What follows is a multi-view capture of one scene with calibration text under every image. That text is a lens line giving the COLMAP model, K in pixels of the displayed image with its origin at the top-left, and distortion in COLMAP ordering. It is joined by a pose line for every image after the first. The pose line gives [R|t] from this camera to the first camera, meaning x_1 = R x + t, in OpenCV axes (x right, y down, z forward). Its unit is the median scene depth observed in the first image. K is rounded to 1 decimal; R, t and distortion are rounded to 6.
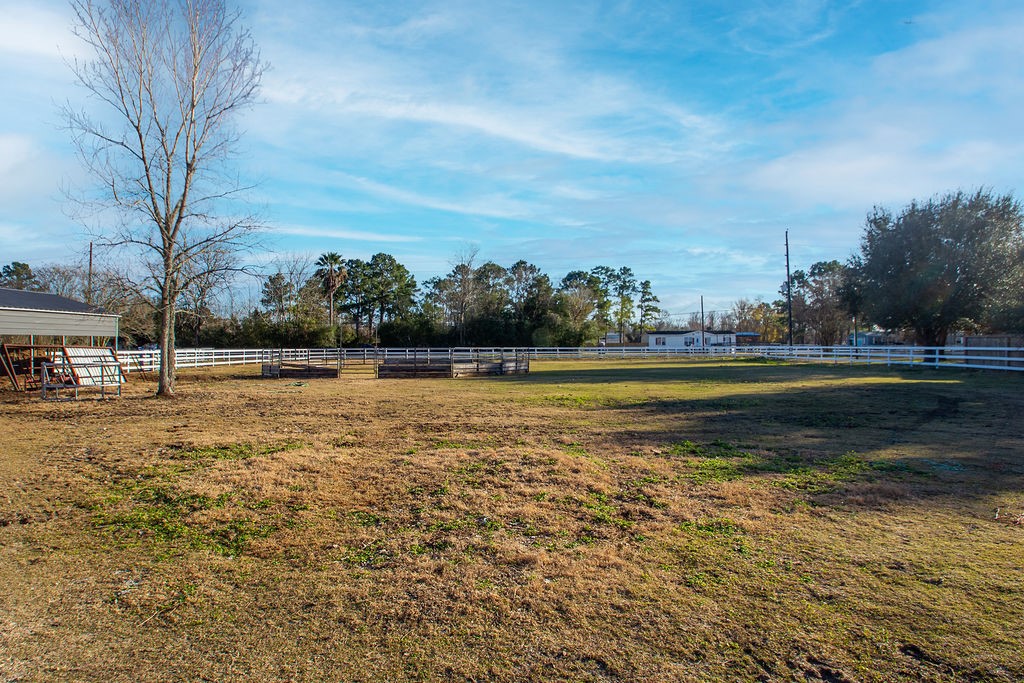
lens RADIAL K [[566.0, 0, 510.2], [0, 566.0, 341.7], [0, 0, 1]] dist [-0.003422, -0.000017]
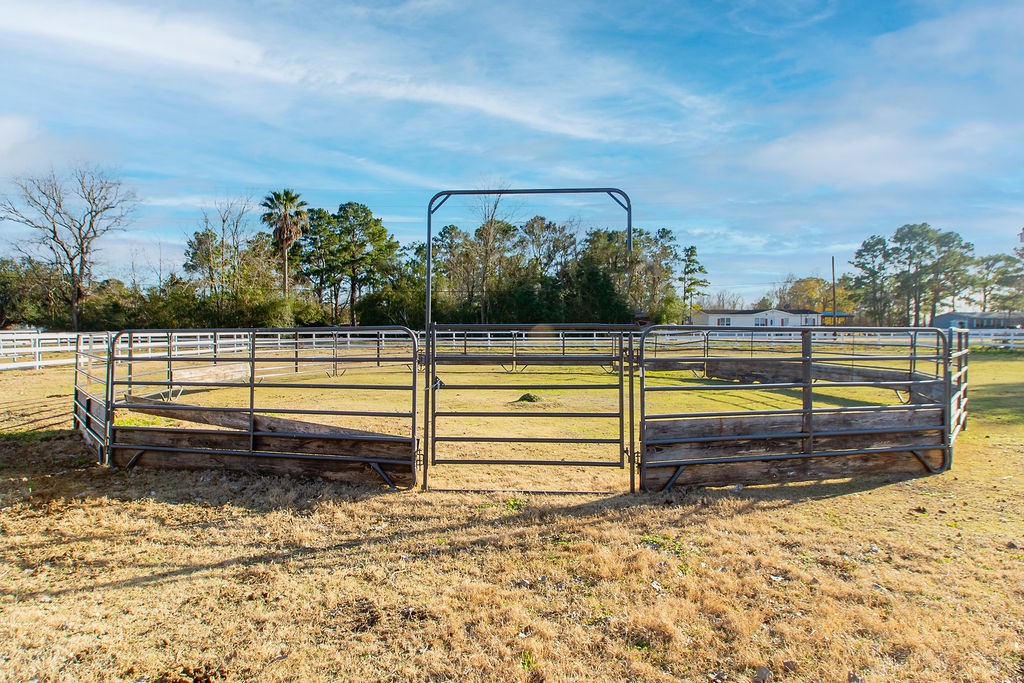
lens RADIAL K [[621.2, 0, 513.8], [0, 621.2, 339.1], [0, 0, 1]] dist [0.000469, -0.000626]
pose [[0.998373, 0.000686, 0.057018, -0.067258], [-0.001976, 0.999743, 0.022566, 0.002545], [-0.056987, -0.022642, 0.998118, 0.188586]]
